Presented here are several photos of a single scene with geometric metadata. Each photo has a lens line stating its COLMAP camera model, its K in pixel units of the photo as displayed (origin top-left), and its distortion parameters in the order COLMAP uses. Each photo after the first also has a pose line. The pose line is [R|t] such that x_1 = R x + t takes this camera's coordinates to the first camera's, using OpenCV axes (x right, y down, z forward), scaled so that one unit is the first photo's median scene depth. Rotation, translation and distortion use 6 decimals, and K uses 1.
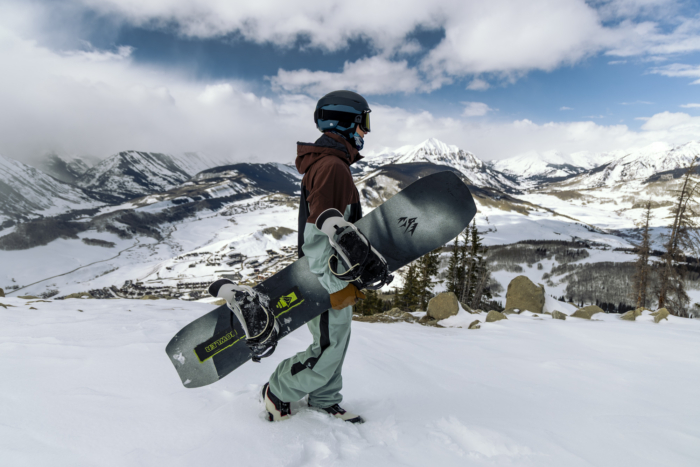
lens RADIAL K [[486.9, 0, 350.0], [0, 486.9, 233.5], [0, 0, 1]] dist [0.028043, -0.002931]
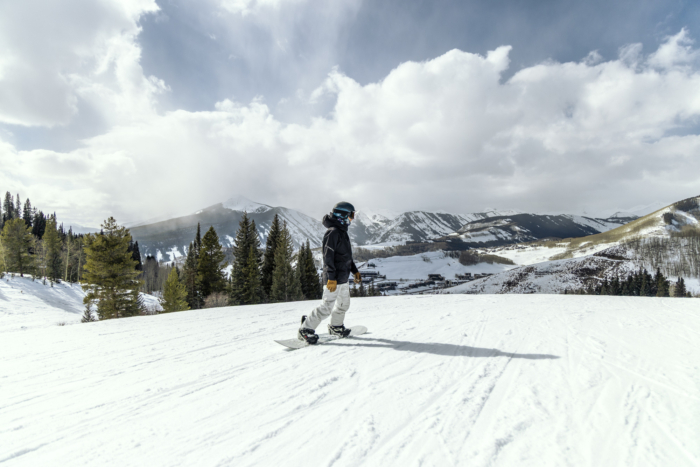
lens RADIAL K [[486.9, 0, 350.0], [0, 486.9, 233.5], [0, 0, 1]] dist [0.028043, -0.002931]
pose [[0.804824, -0.025566, -0.592963, 0.070877], [-0.069196, 0.988217, -0.136527, 0.046300], [0.589466, 0.150911, 0.793571, 0.271096]]
